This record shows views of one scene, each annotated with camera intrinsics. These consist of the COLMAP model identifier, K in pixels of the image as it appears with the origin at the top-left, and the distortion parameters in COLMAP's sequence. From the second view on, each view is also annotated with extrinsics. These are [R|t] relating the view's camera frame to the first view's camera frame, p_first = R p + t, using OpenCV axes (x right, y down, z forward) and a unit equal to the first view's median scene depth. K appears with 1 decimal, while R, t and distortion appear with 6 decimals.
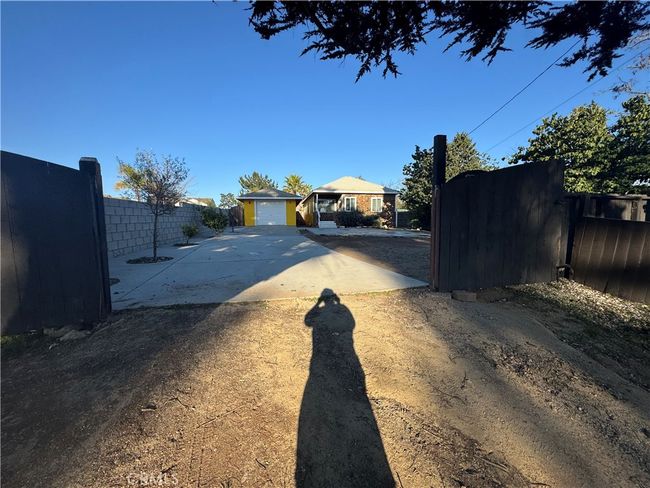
lens RADIAL K [[258.3, 0, 325.6], [0, 258.3, 243.3], [0, 0, 1]] dist [-0.004392, 0.000598]
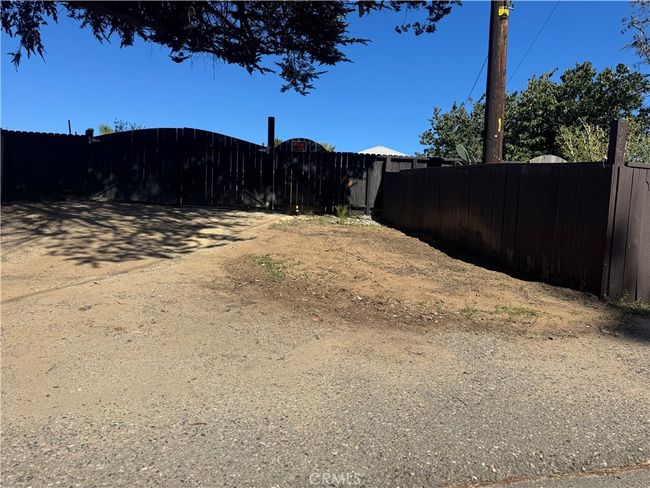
lens RADIAL K [[454.5, 0, 327.6], [0, 454.5, 246.8], [0, 0, 1]] dist [0.047695, -0.057249]
pose [[0.980185, 0.060171, -0.188725, 0.235734], [-0.067523, 0.997179, -0.032767, 0.083565], [0.186221, 0.044861, 0.981483, -0.303355]]
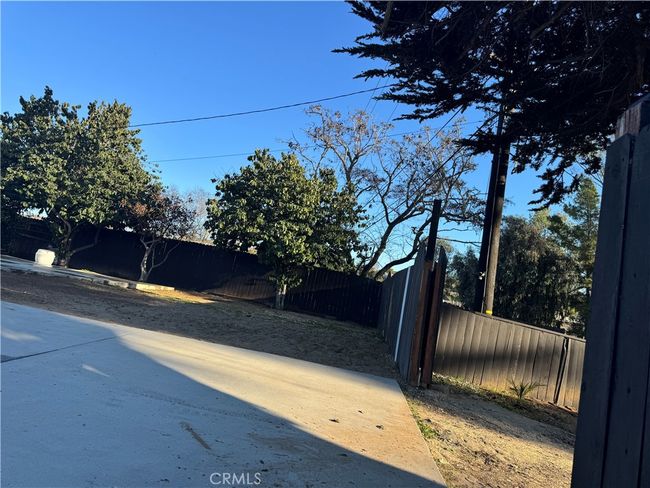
lens RADIAL K [[454.5, 0, 321.2], [0, 454.5, 243.0], [0, 0, 1]] dist [0.047695, -0.057249]
pose [[0.344666, 0.155377, 0.925777, -0.175701], [-0.086830, 0.987255, -0.133369, -0.007740], [-0.934701, -0.034417, 0.353765, 0.136010]]
